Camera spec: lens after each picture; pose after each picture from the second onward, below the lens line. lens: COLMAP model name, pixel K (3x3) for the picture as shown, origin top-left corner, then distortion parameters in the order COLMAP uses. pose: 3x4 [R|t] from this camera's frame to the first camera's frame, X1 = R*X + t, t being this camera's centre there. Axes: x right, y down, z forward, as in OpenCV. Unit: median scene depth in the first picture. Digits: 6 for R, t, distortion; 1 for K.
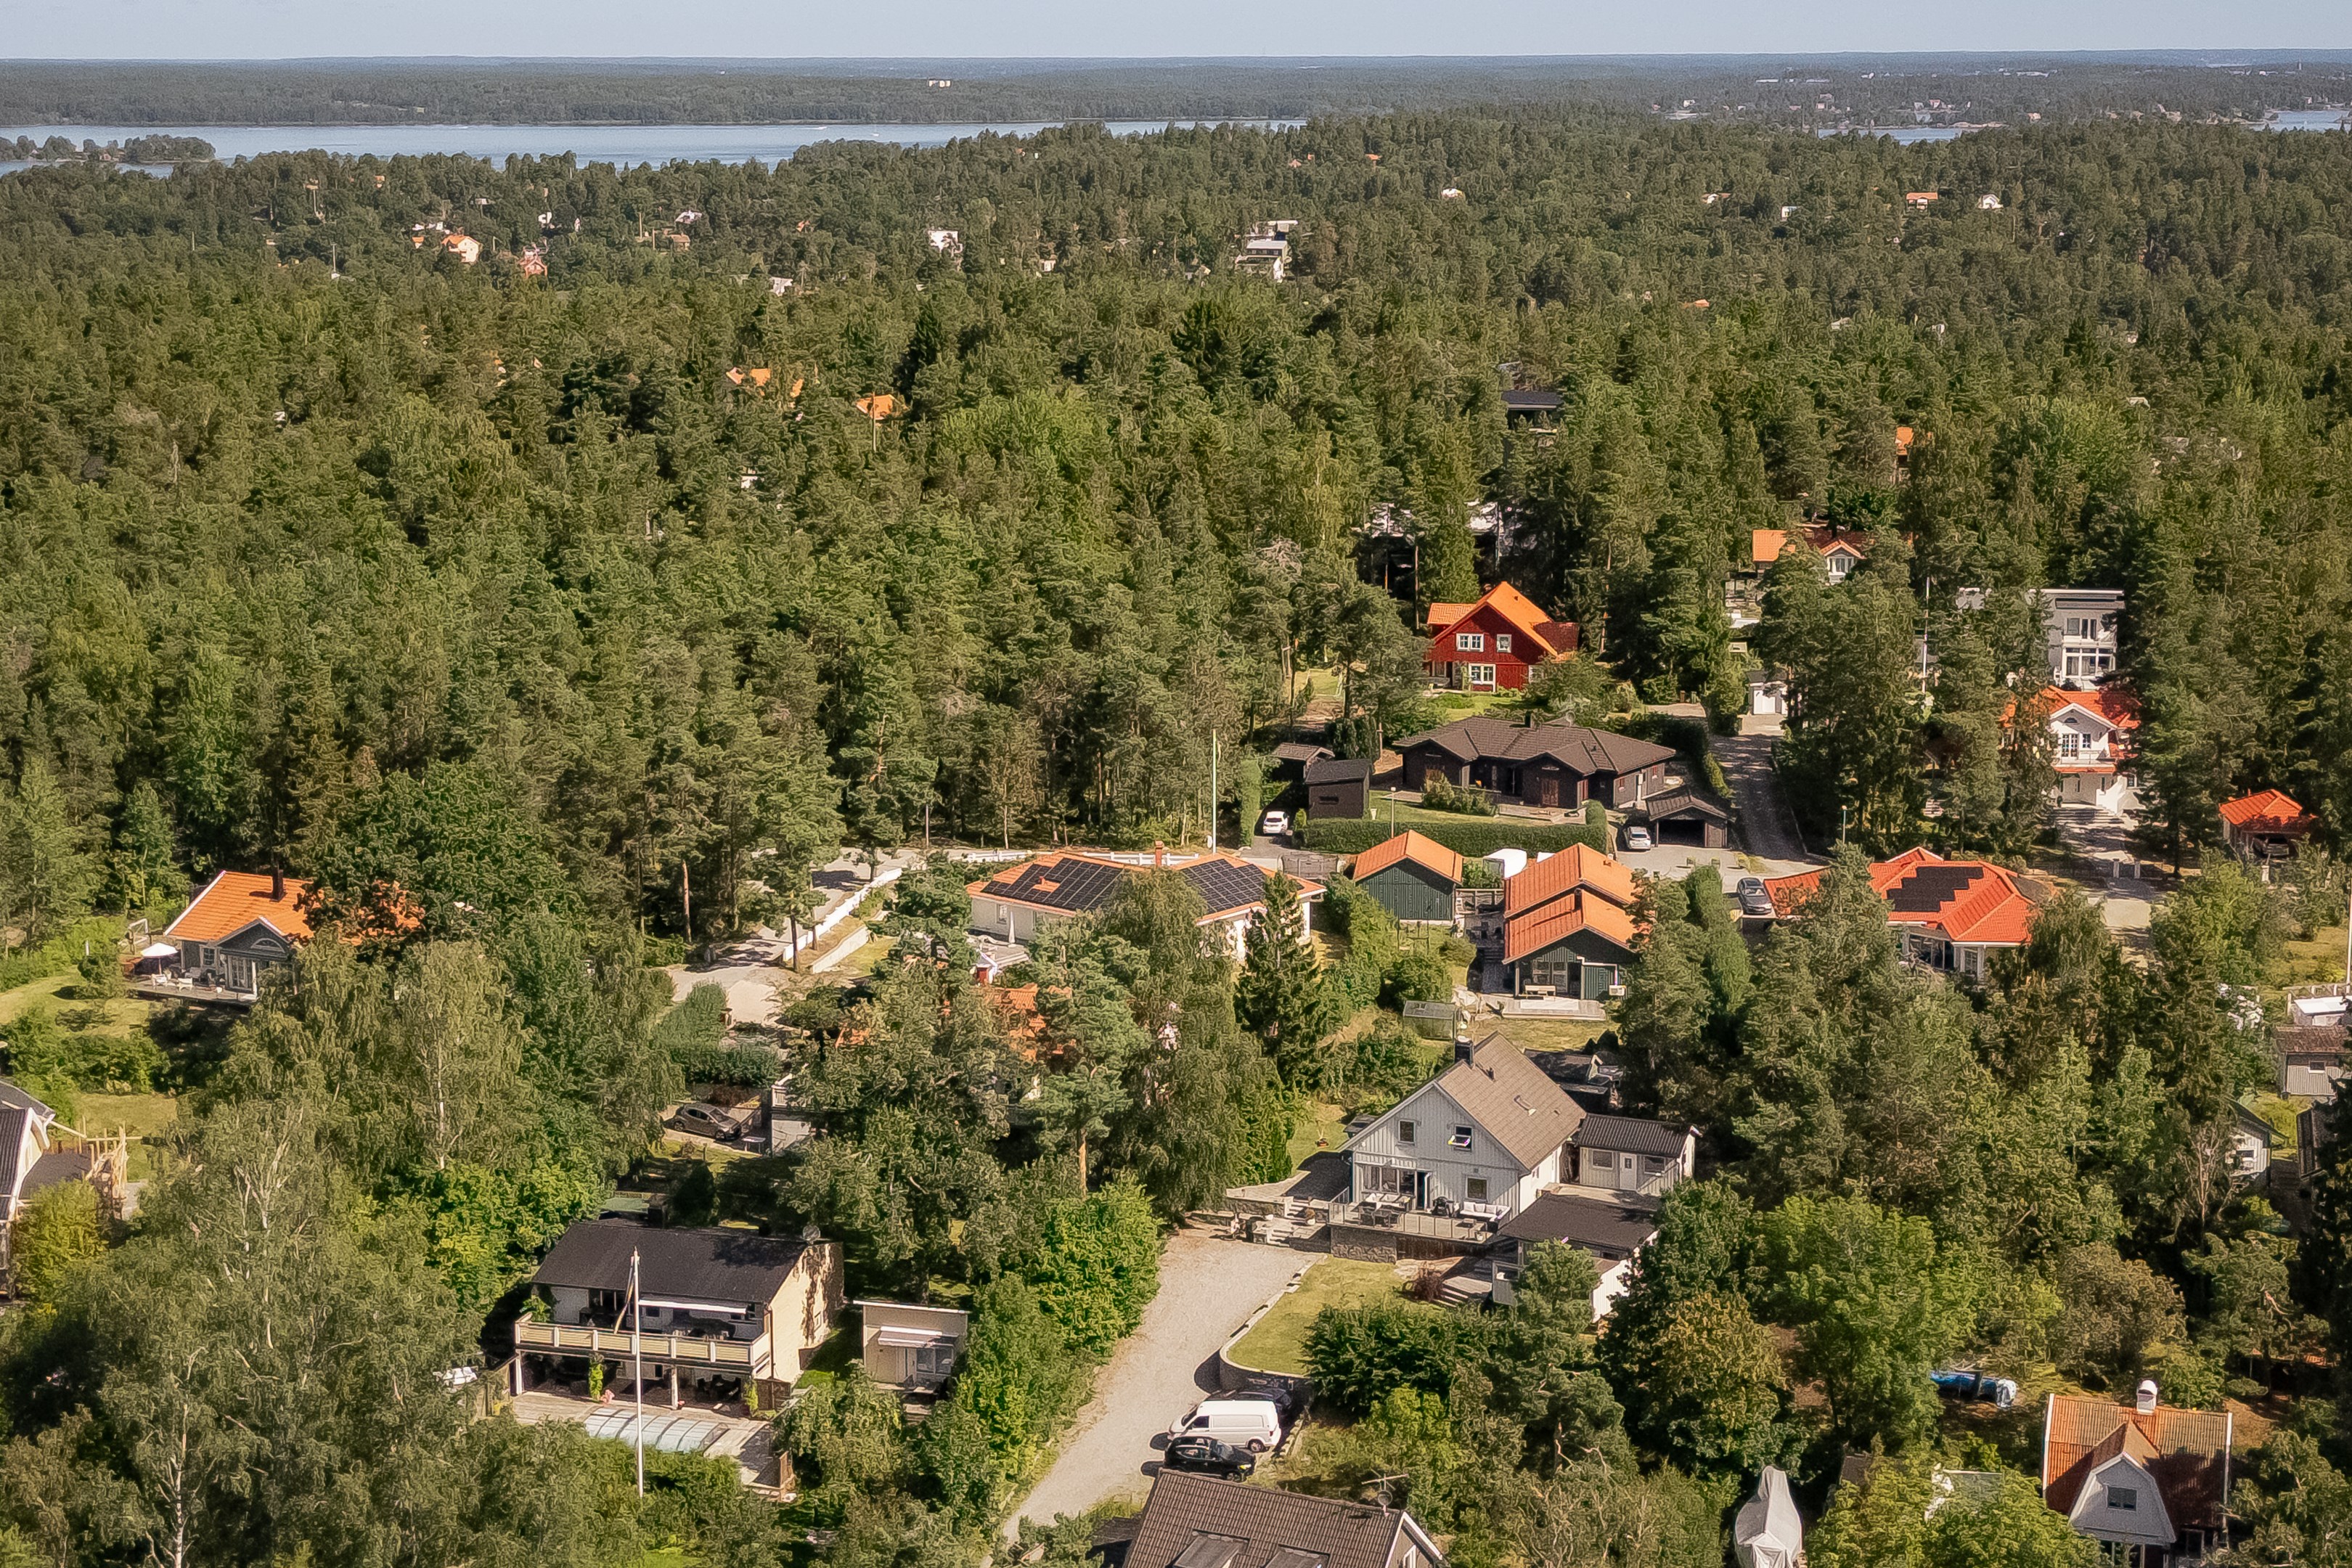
lens RADIAL K [[3718.8, 0, 1174.1], [0, 3718.8, 663.3], [0, 0, 1]] dist [0.278475, -1.521852]
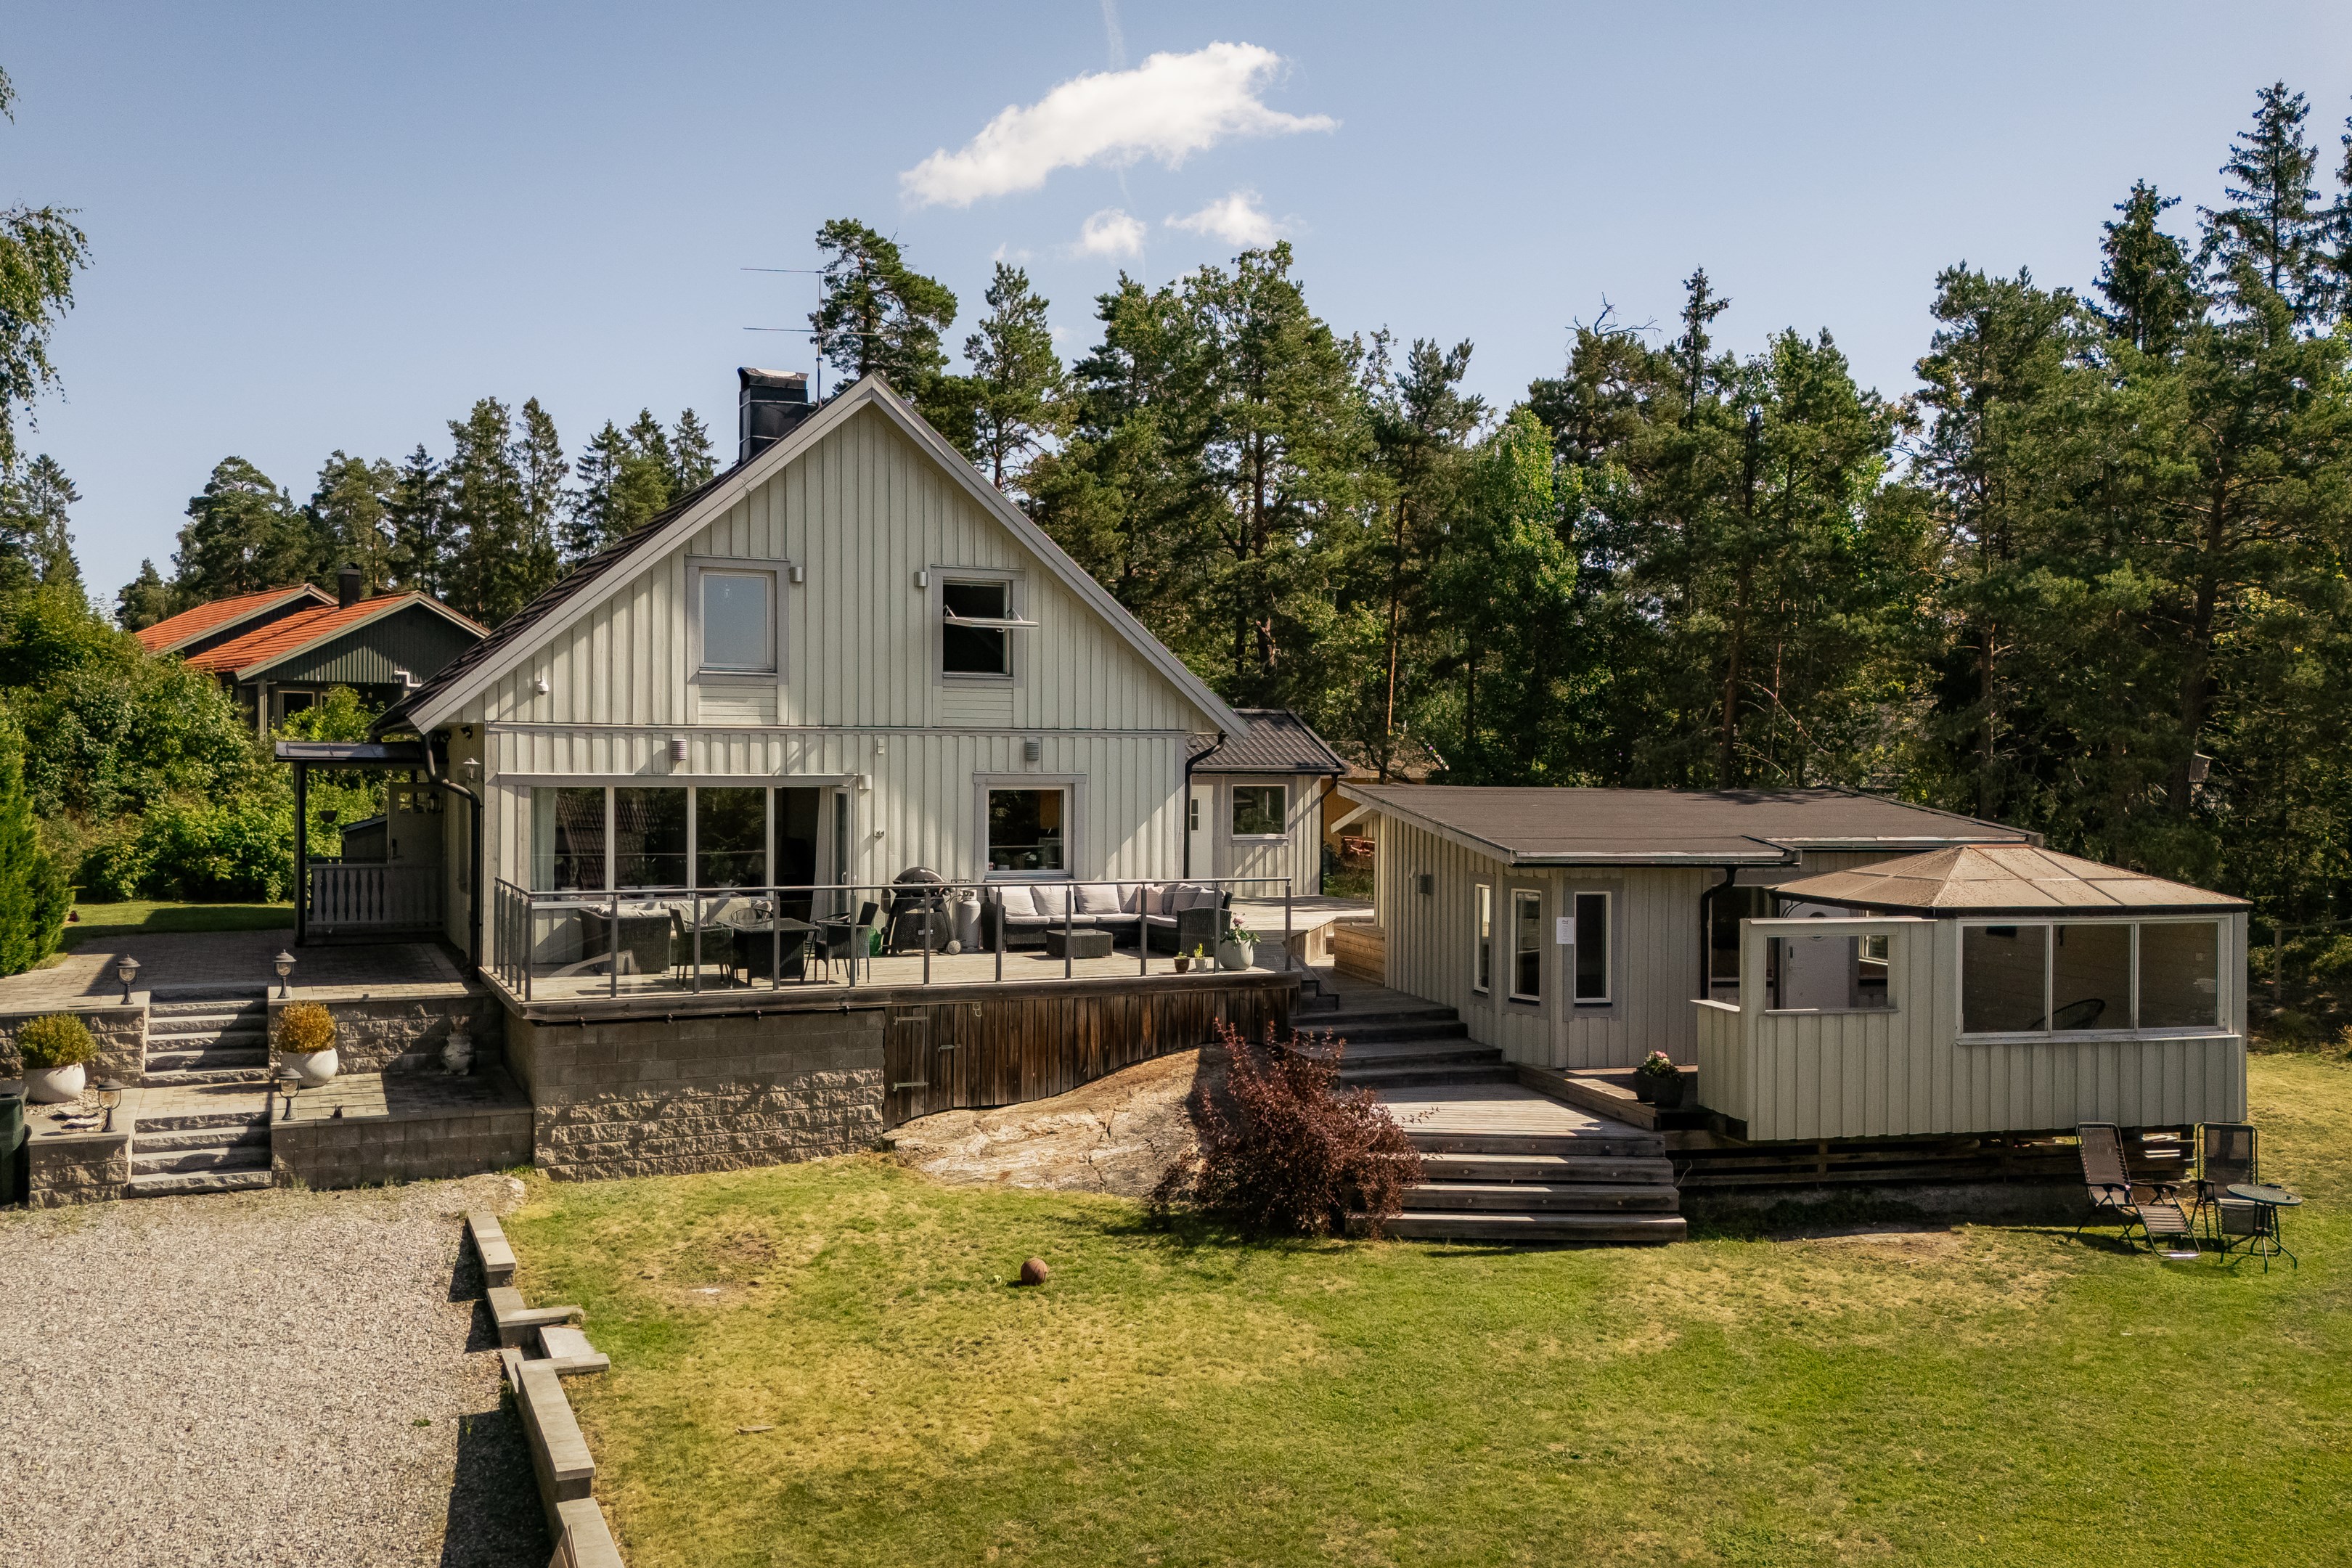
lens RADIAL K [[1946.1, 0, 1130.9], [0, 1946.1, 787.0], [0, 0, 1]] dist [-0.000799, -0.002660]
pose [[0.681576, 0.001142, 0.731747, -0.009480], [0.111739, 0.988109, -0.105620, 0.145853], [-0.723166, 0.153753, 0.673343, 0.868782]]
